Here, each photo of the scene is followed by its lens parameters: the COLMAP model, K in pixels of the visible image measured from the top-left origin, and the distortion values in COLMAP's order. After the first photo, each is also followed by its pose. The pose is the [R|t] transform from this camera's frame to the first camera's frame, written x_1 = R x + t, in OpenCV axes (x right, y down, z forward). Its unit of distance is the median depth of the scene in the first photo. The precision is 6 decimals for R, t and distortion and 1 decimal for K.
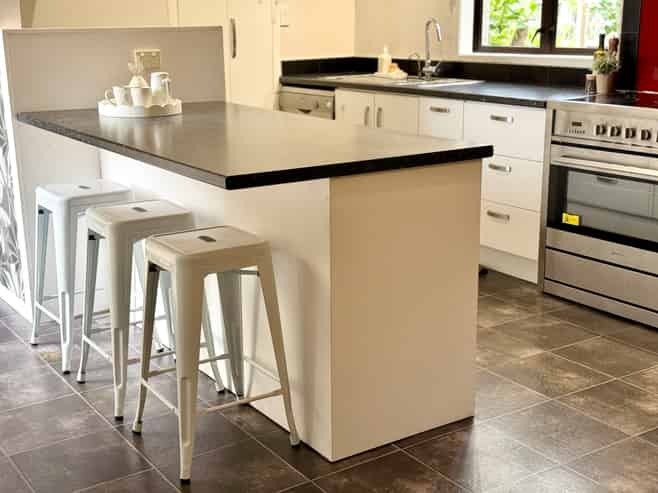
lens RADIAL K [[920.3, 0, 331.5], [0, 920.3, 273.7], [0, 0, 1]] dist [-0.001178, -0.110636]
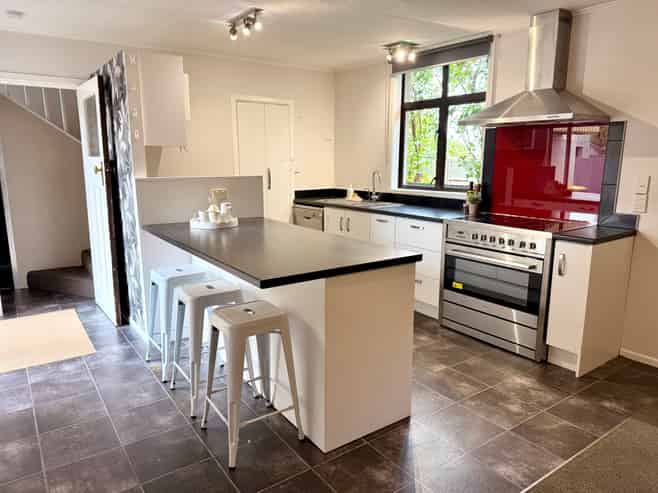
lens RADIAL K [[460.0, 0, 329.0], [0, 460.0, 246.5], [0, 0, 1]] dist [-0.046378, -0.001929]
pose [[0.999681, 0.008514, 0.023772, -0.010373], [-0.006398, 0.996125, -0.087717, -0.061988], [-0.024427, 0.087537, 0.995862, 0.135299]]
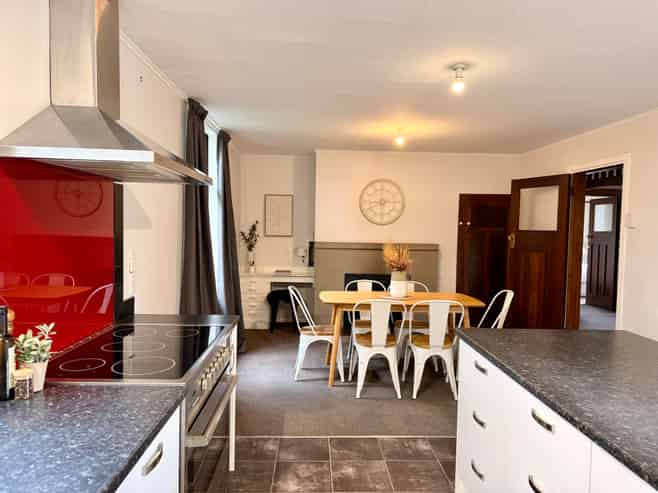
lens RADIAL K [[460.0, 0, 329.0], [0, 460.0, 246.5], [0, 0, 1]] dist [-0.046378, -0.001929]
pose [[-0.851771, -0.025501, 0.523293, -0.049938], [0.135202, 0.954285, 0.266574, -0.423729], [-0.506168, 0.297810, -0.809385, 1.370891]]
